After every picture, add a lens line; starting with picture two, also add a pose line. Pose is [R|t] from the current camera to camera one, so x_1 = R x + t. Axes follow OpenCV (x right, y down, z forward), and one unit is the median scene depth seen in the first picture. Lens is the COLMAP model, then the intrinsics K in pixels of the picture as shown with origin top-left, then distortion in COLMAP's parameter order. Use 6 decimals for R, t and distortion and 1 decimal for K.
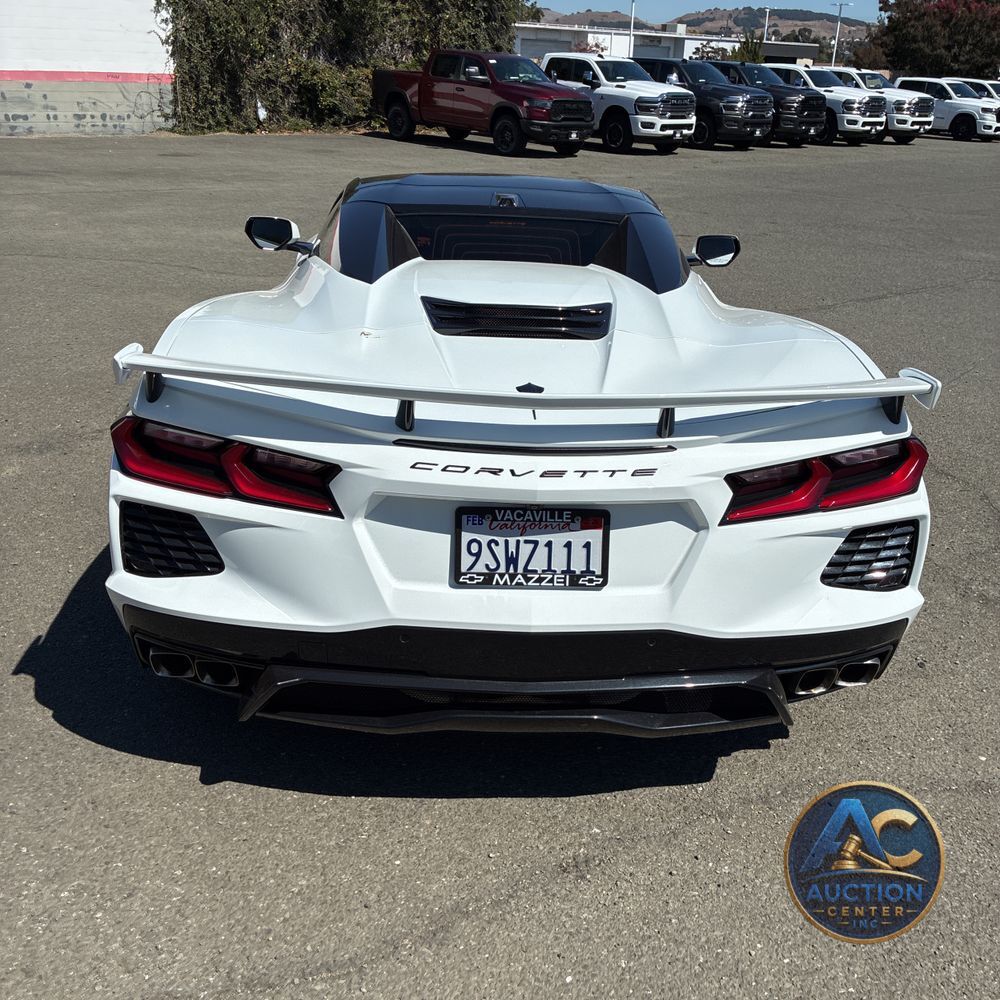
lens RADIAL K [[993.5, 0, 496.3], [0, 993.5, 517.5], [0, 0, 1]] dist [0.082873, -0.091482]
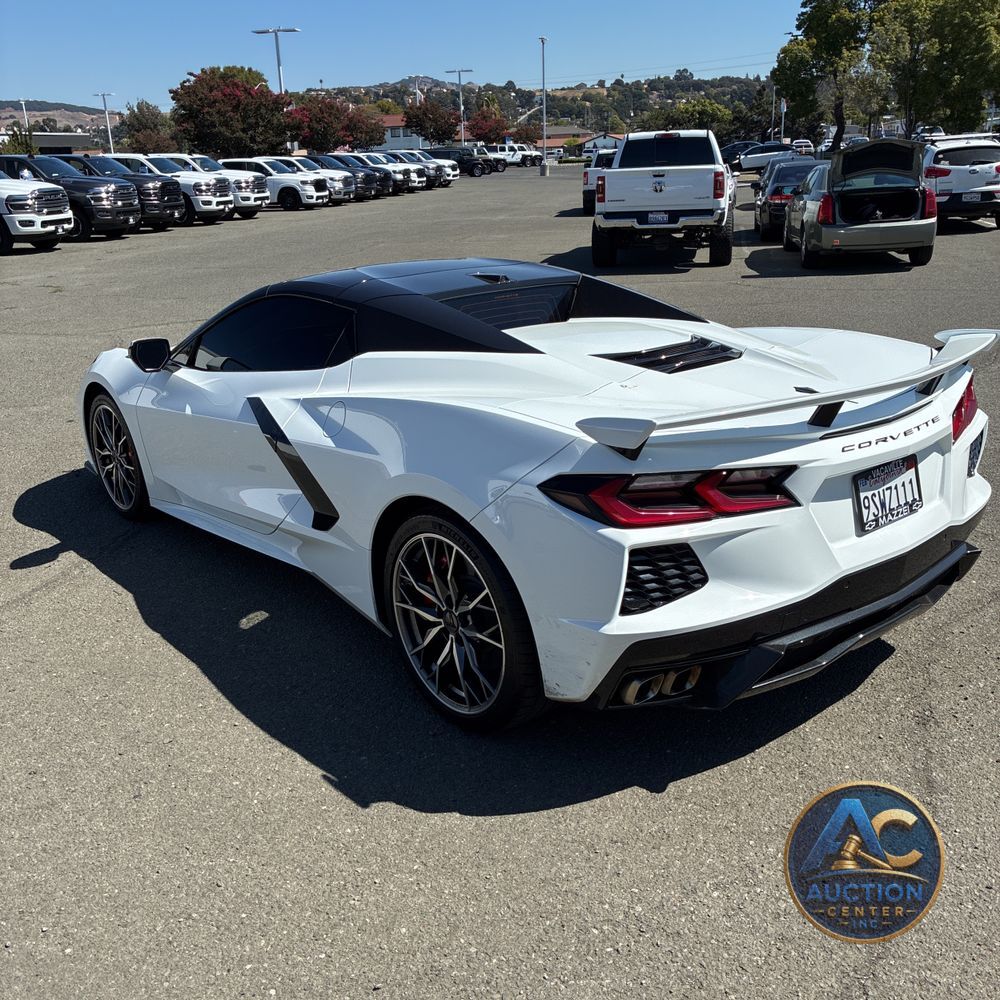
lens RADIAL K [[1016.2, 0, 480.0], [0, 1016.2, 501.9], [0, 0, 1]] dist [0.055973, -0.051729]
pose [[0.809011, -0.253212, 0.530457, -0.080394], [0.300707, 0.953711, -0.003364, -0.008373], [-0.505051, 0.162234, 0.847705, 0.006572]]
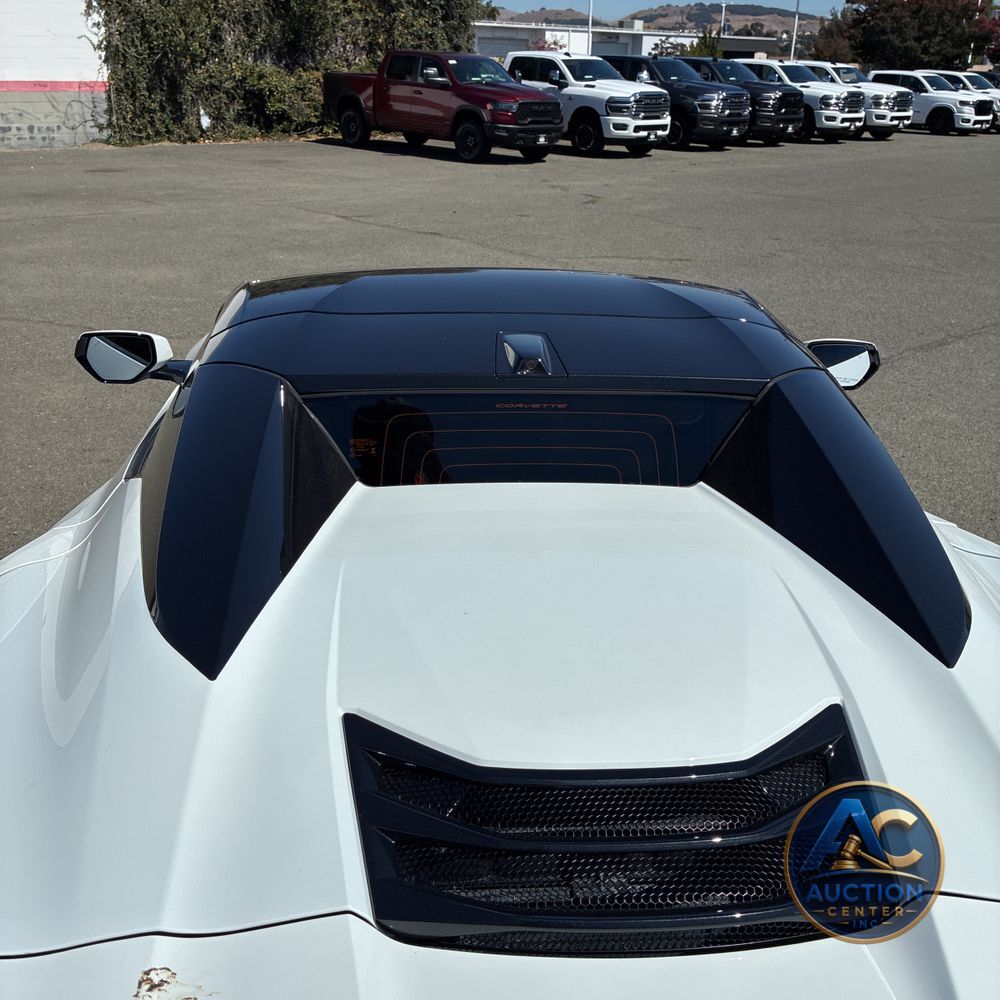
lens RADIAL K [[1016.2, 0, 480.0], [0, 1016.2, 501.9], [0, 0, 1]] dist [0.055973, -0.051729]
pose [[0.999590, -0.023779, 0.015929, -0.002530], [0.024071, 0.999542, -0.018349, -0.027227], [-0.015485, 0.018724, 0.999705, 0.057214]]
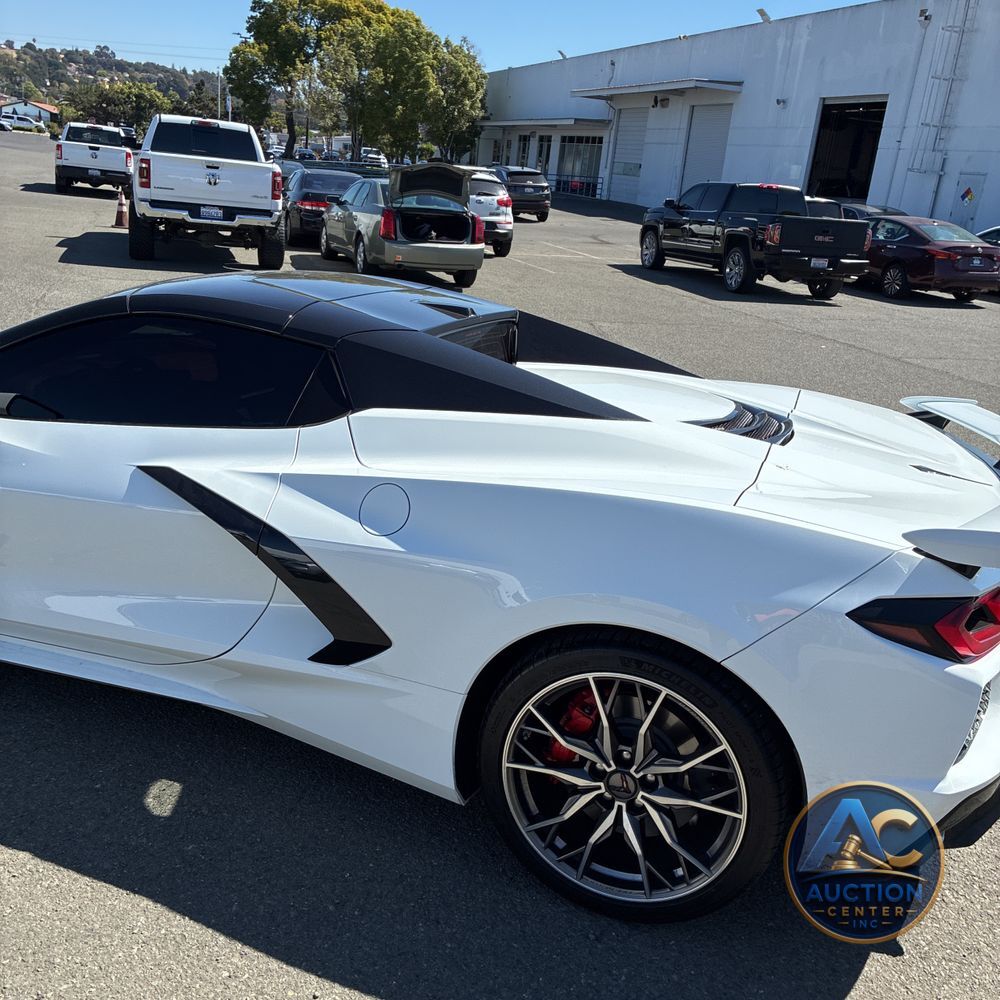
lens RADIAL K [[1033.2, 0, 488.9], [0, 1033.2, 496.5], [0, 0, 1]] dist [0.001347, 0.017464]
pose [[0.406826, -0.273191, 0.871699, -0.097876], [0.291277, 0.943220, 0.159665, -0.034356], [-0.865823, 0.188950, 0.463301, 0.066009]]
